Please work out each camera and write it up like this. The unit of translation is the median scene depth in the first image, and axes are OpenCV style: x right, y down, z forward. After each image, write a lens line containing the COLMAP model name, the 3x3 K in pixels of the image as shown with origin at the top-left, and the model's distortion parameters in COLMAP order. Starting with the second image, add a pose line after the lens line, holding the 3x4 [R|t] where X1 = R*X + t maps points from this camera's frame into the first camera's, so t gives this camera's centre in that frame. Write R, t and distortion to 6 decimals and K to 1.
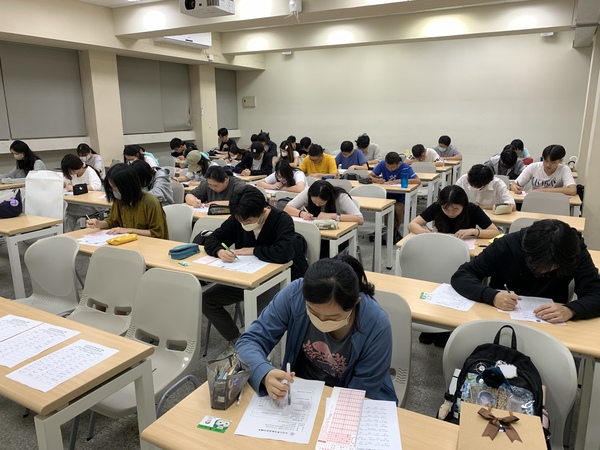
lens RADIAL K [[462.0, 0, 301.5], [0, 462.0, 215.4], [0, 0, 1]] dist [0.002005, 0.000366]
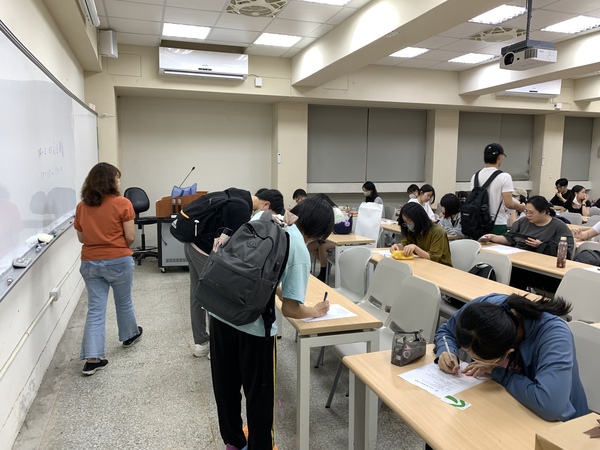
lens RADIAL K [[457.7, 0, 300.0], [0, 457.7, 225.0], [0, 0, 1]] dist [0.009466, -0.001932]
pose [[0.733210, 0.090564, -0.673944, 0.092179], [-0.152253, 0.987794, -0.032903, 0.020913], [0.662738, 0.126735, 0.738049, -0.040879]]
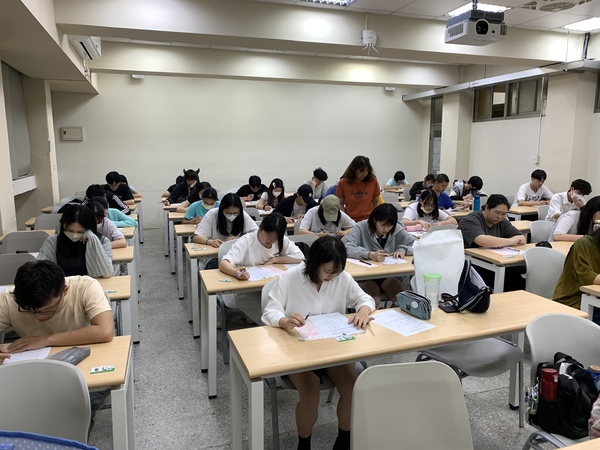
lens RADIAL K [[457.7, 0, 300.0], [0, 457.7, 225.0], [0, 0, 1]] dist [0.009466, -0.001932]
pose [[0.674555, -0.117953, 0.728741, -0.637211], [0.158884, 0.987215, 0.012720, -0.078571], [-0.720924, 0.107205, 0.684672, 0.371046]]
